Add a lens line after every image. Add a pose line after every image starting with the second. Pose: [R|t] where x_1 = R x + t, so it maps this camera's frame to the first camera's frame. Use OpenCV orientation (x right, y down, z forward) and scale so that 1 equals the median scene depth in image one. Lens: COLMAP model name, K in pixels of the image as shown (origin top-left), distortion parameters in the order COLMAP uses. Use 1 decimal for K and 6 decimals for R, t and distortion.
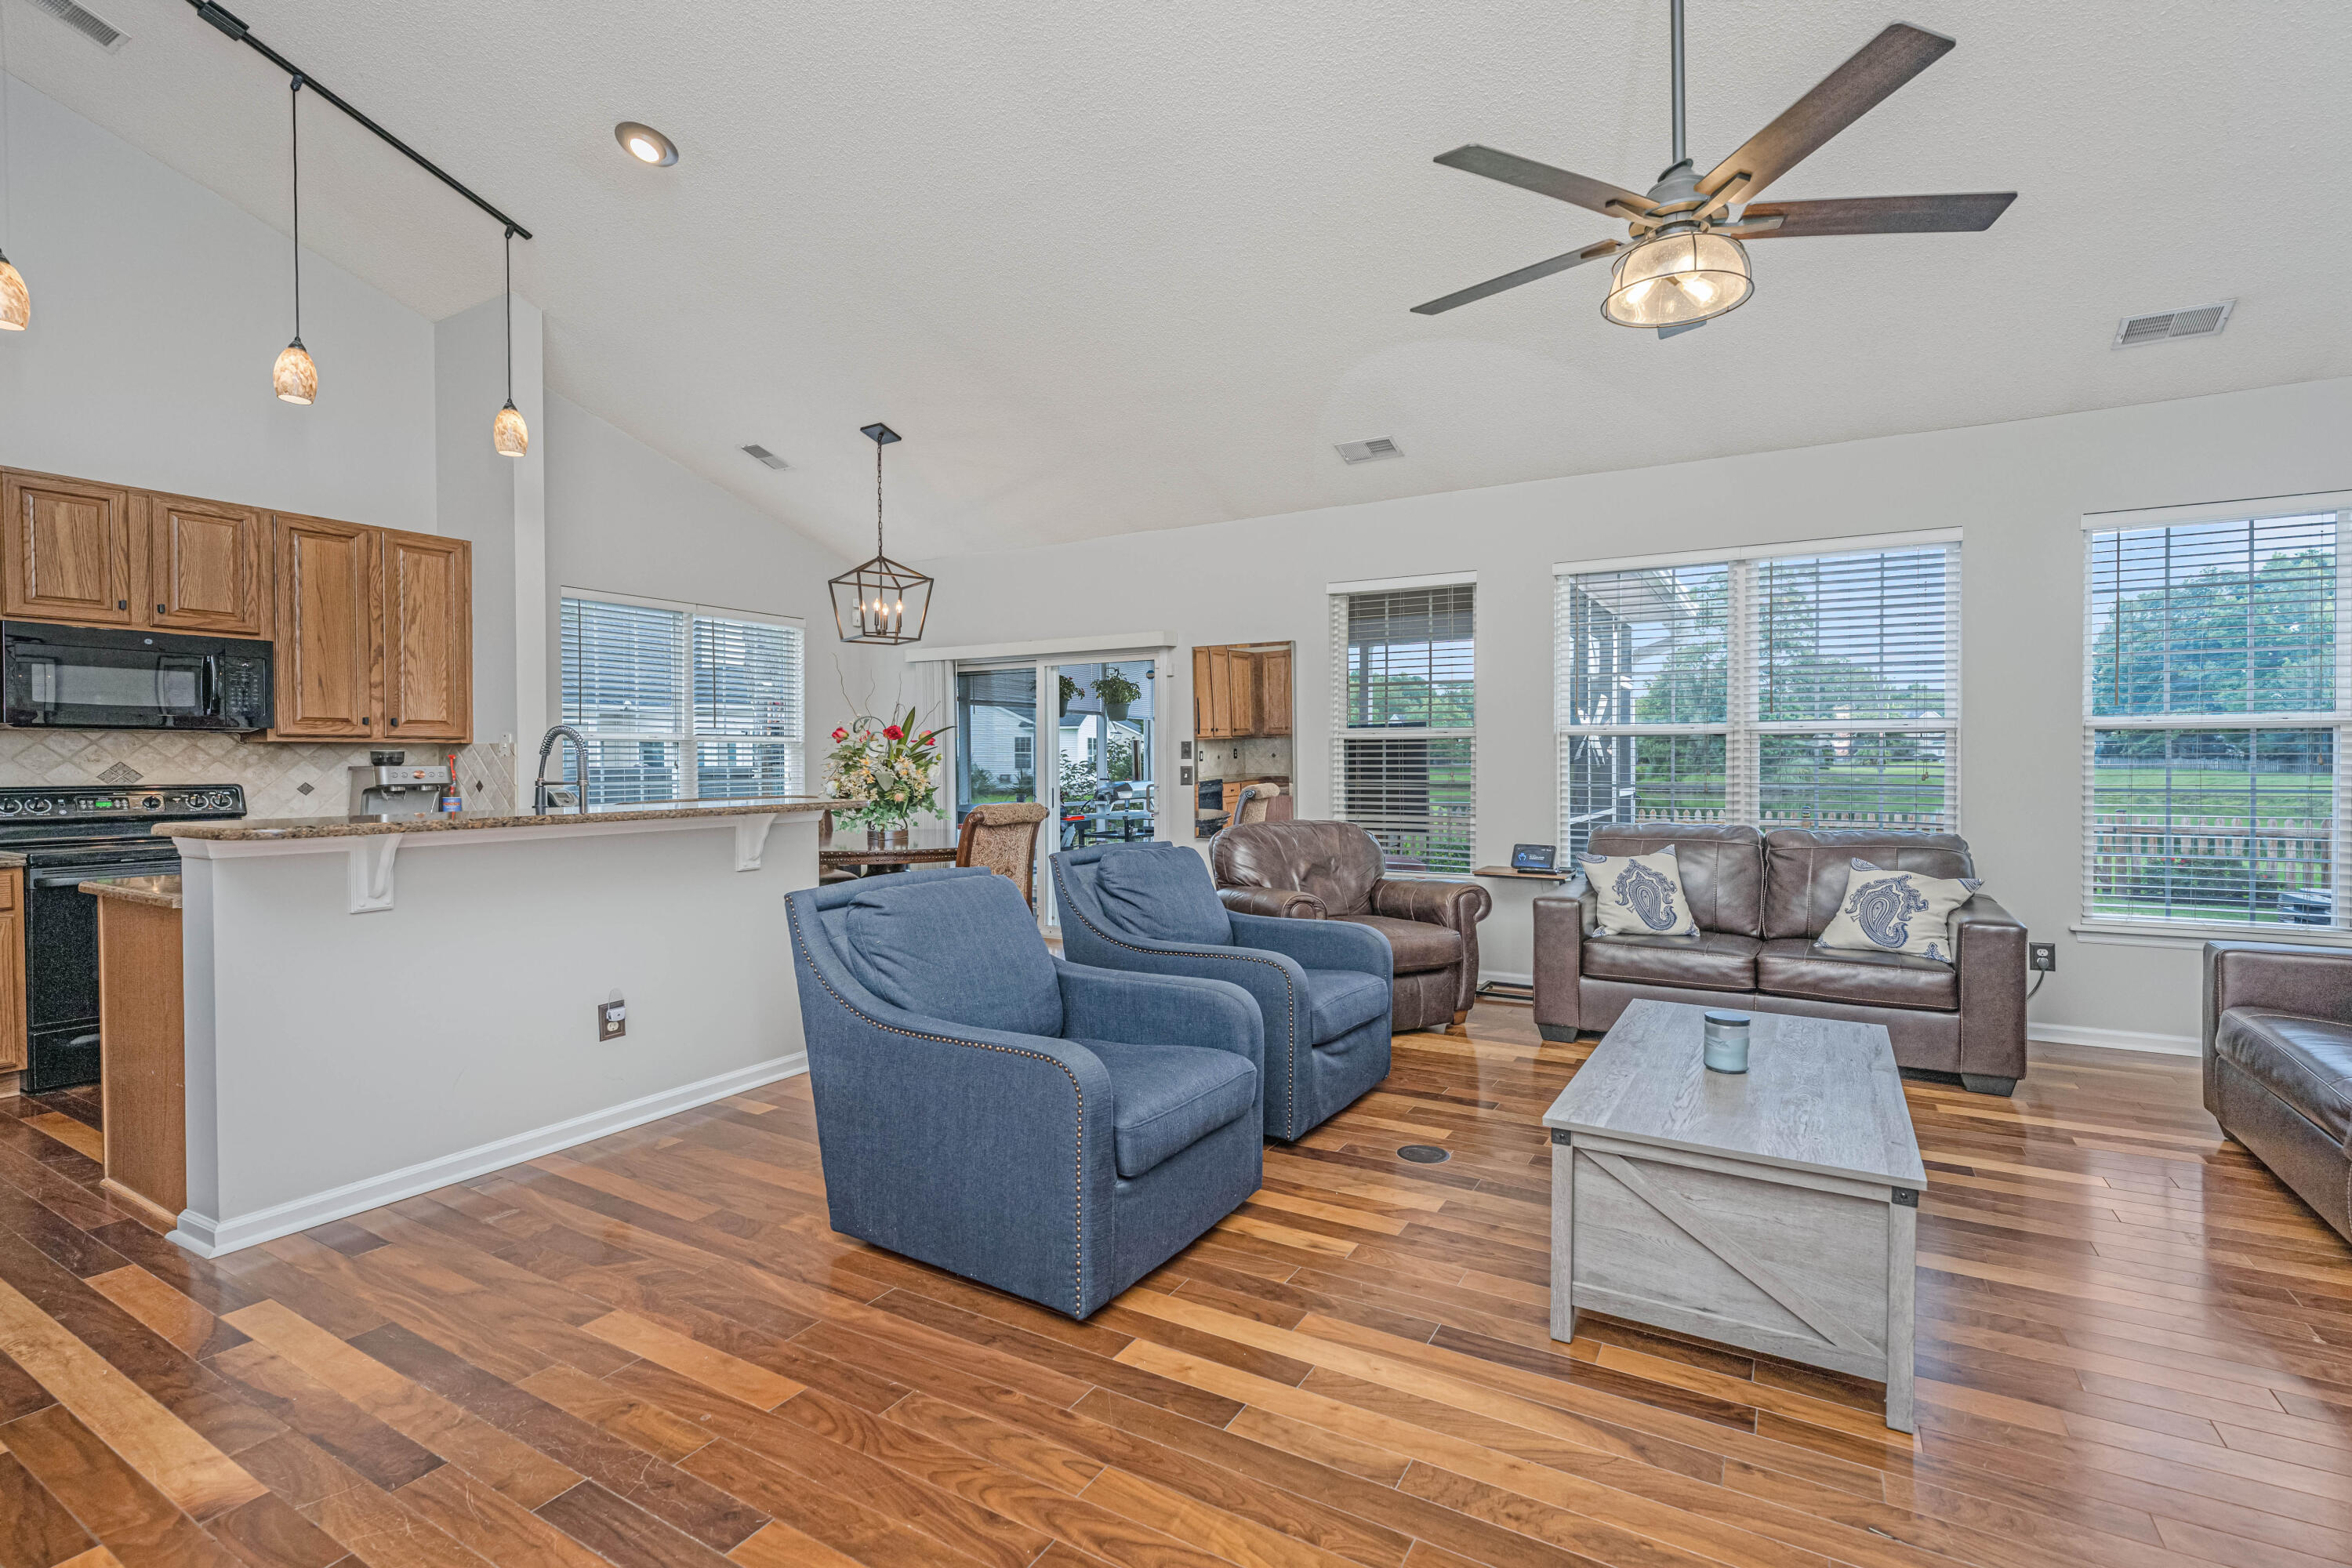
lens RADIAL K [[943.7, 0, 1314.1], [0, 943.7, 764.1], [0, 0, 1]] dist [0.002135, -0.000210]
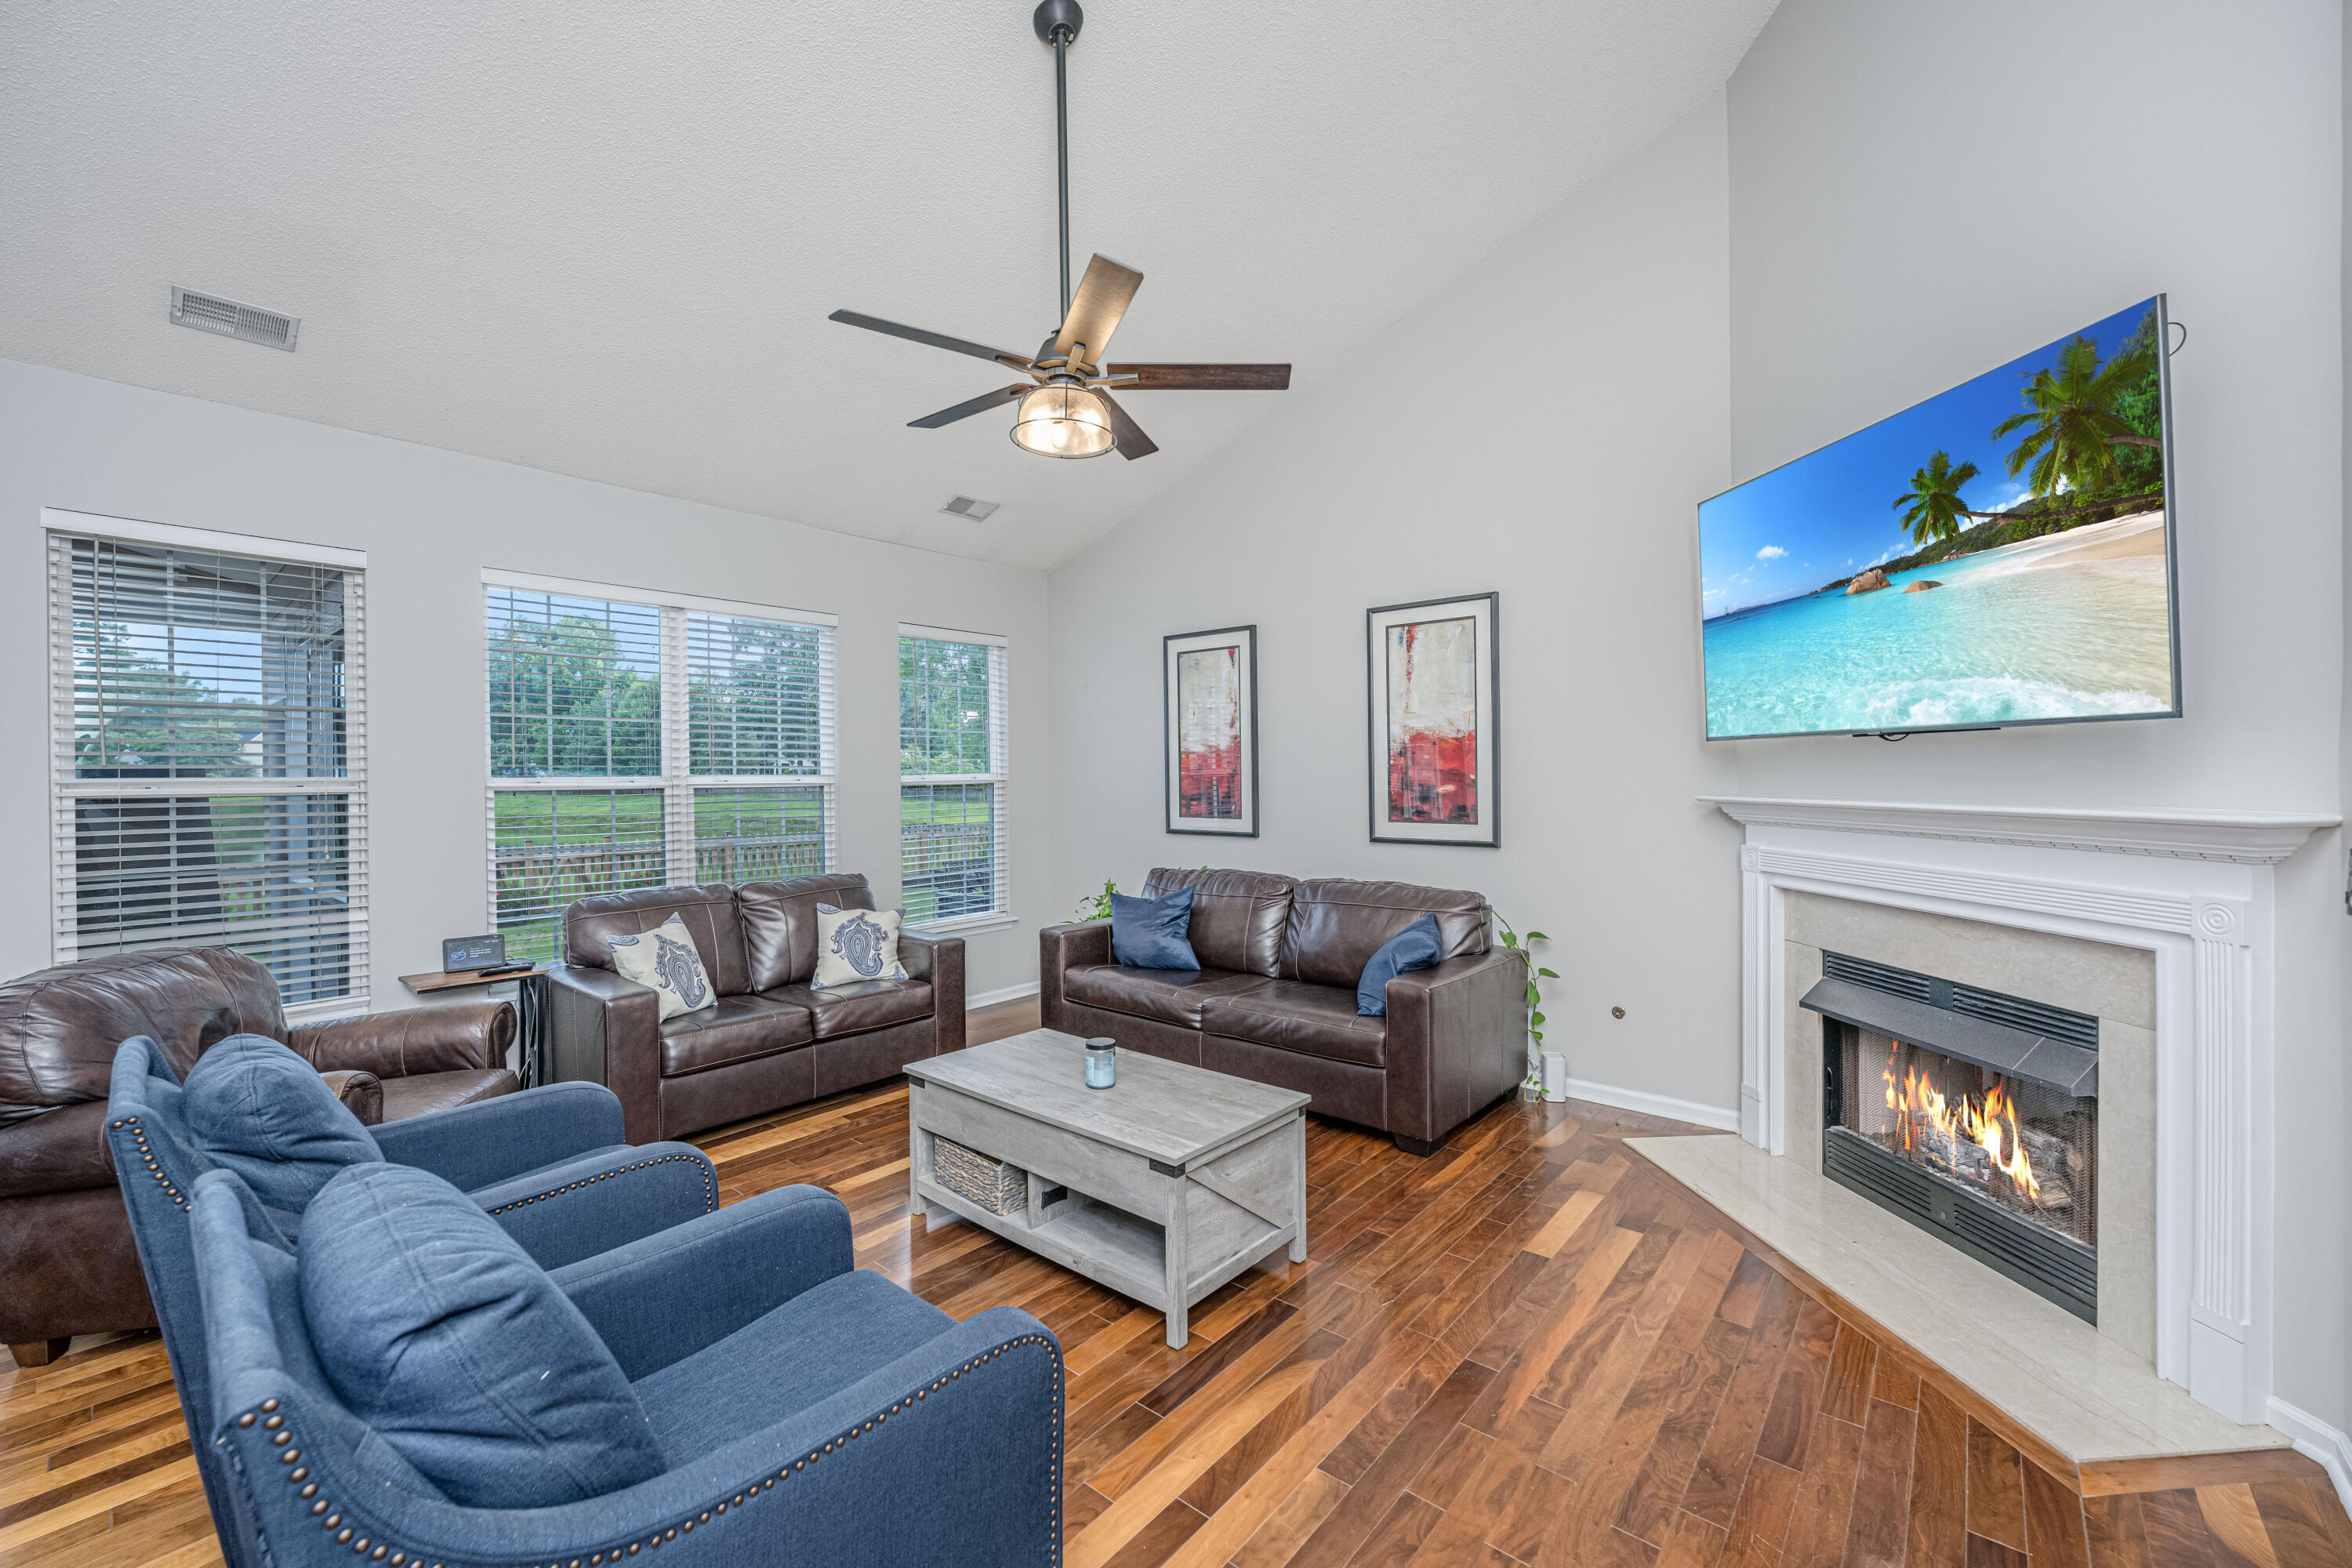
lens RADIAL K [[943.7, 0, 1161.8], [0, 943.7, 771.5], [0, 0, 1]] dist [0.002135, -0.000210]
pose [[0.291458, 0.010659, 0.956524, -0.417164], [0.010016, 0.999849, -0.014193, -0.039235], [-0.956531, 0.013717, 0.291307, 0.324643]]
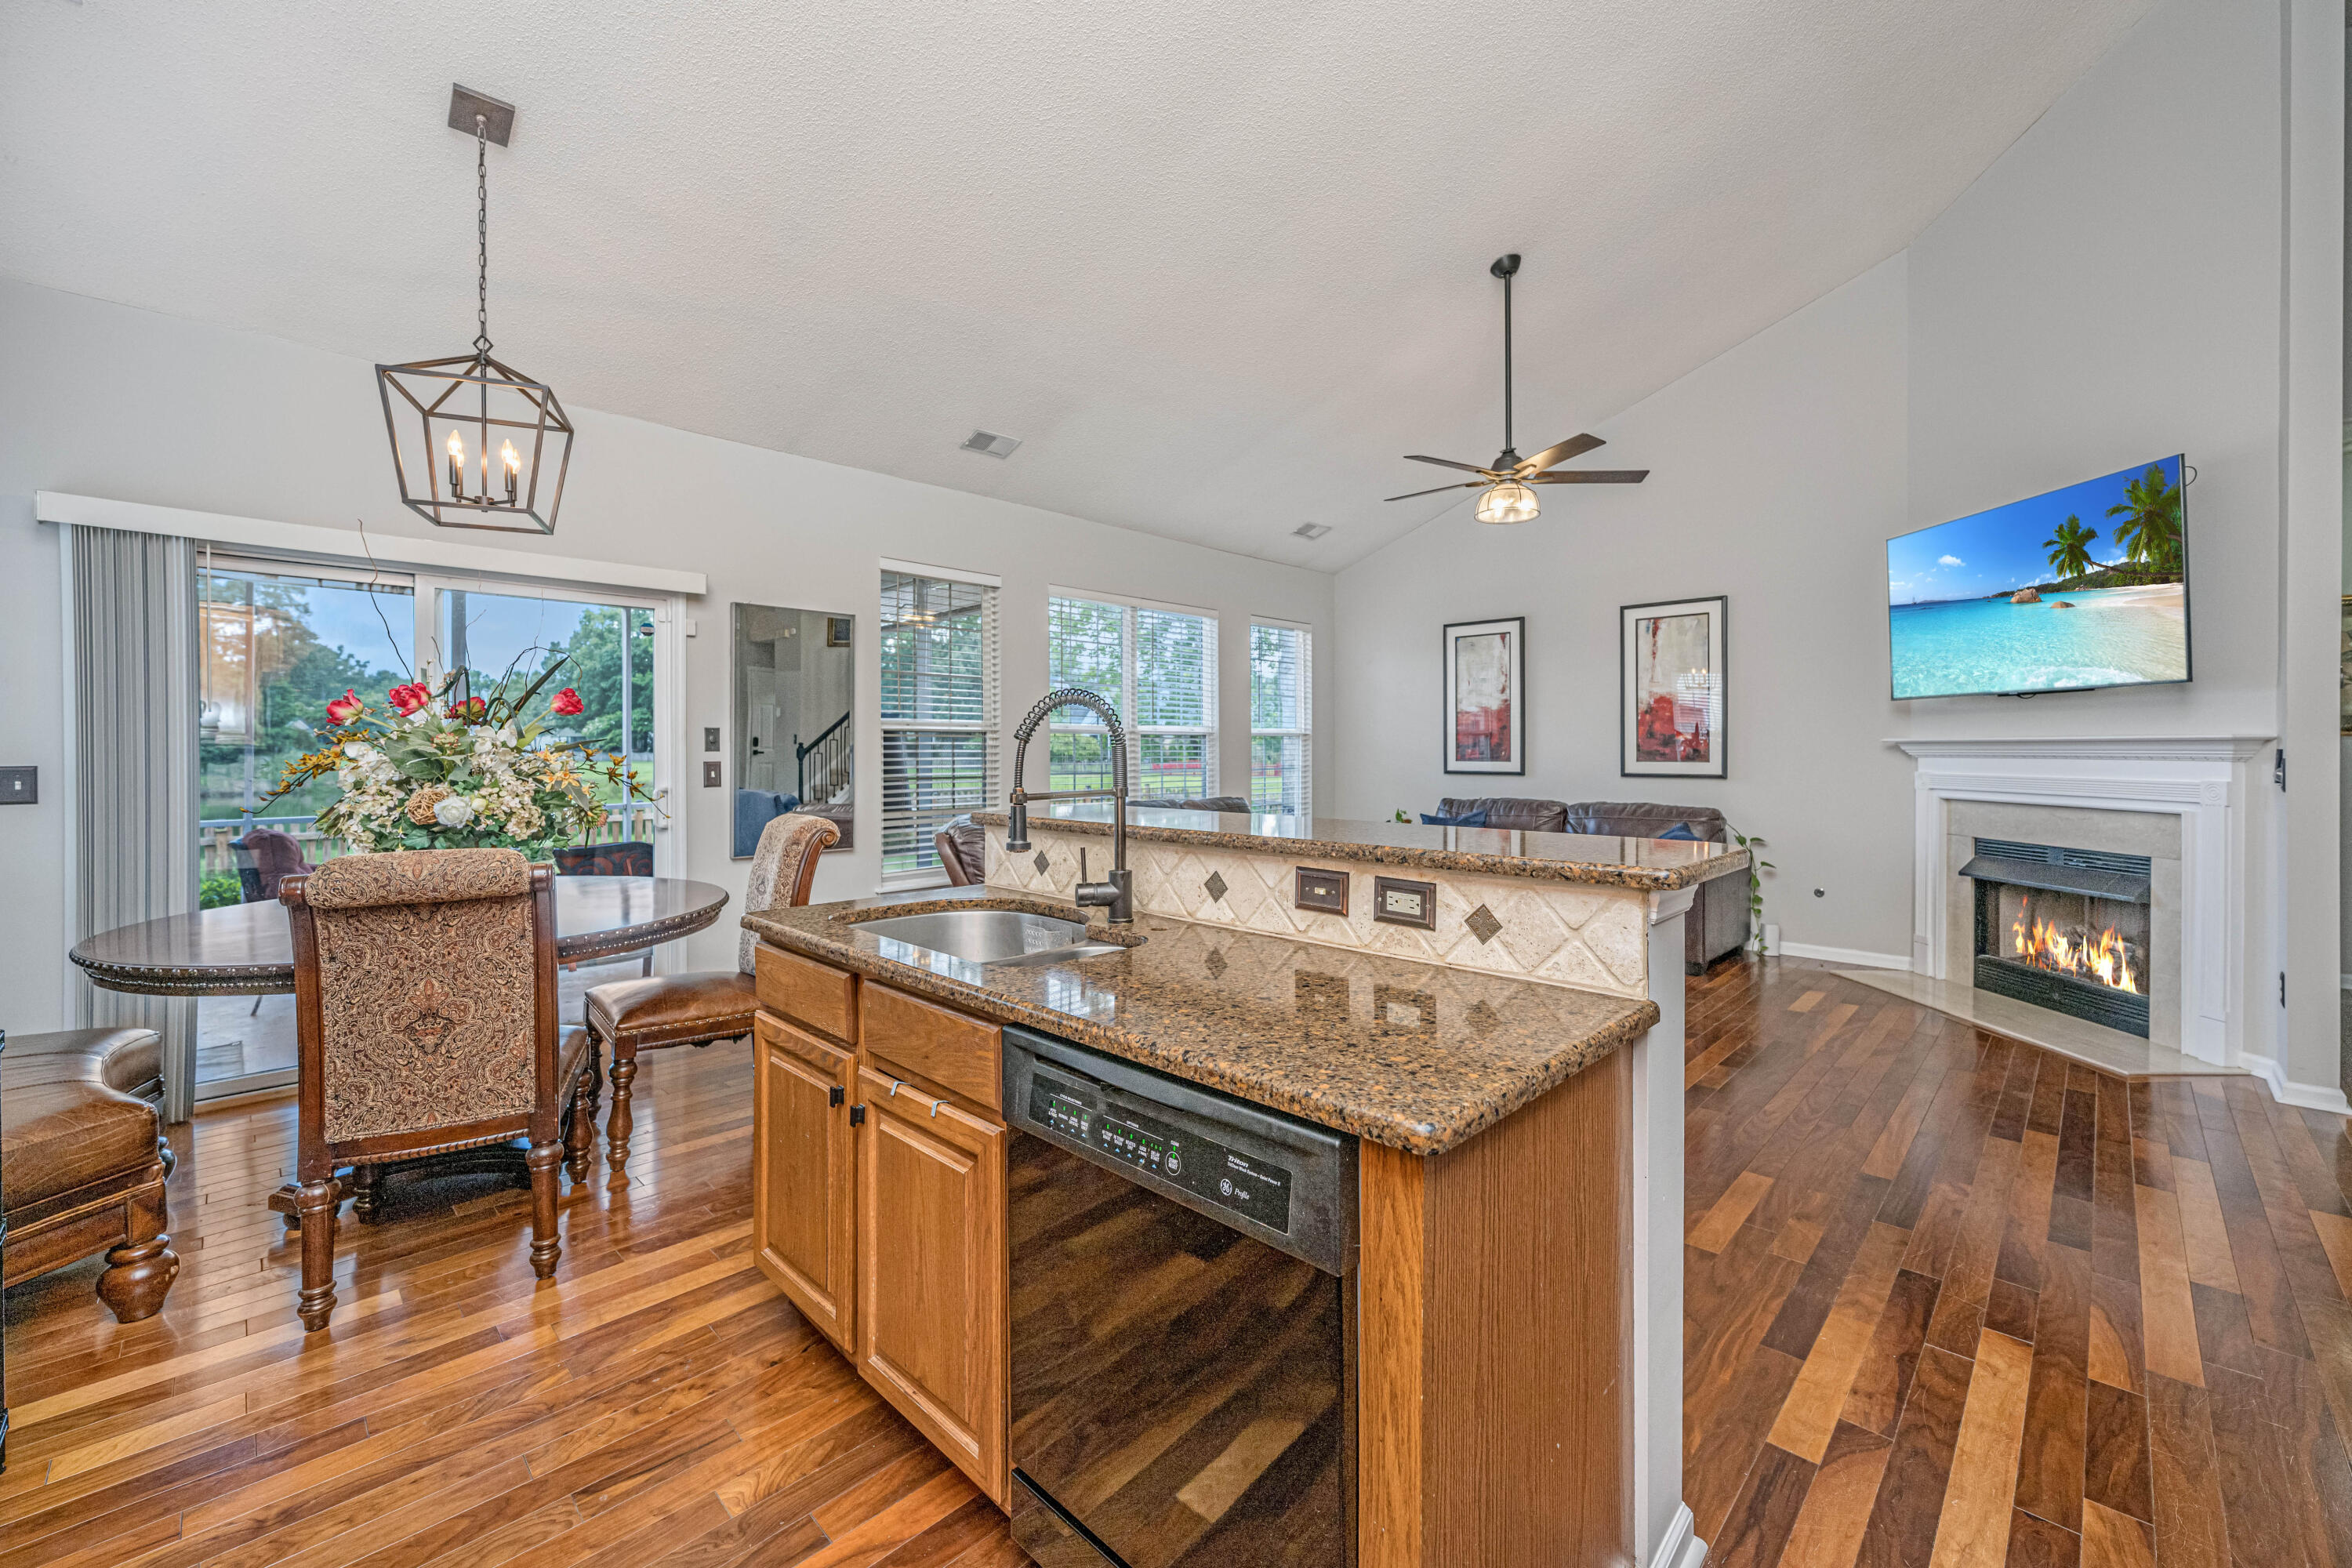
lens RADIAL K [[943.7, 0, 1173.3], [0, 943.7, 759.6], [0, 0, 1]] dist [0.002135, -0.000210]
pose [[0.338595, -0.001153, 0.940931, -0.994402], [0.003929, 0.999992, -0.000188, 0.003032], [-0.940924, 0.003760, 0.338597, 0.594524]]
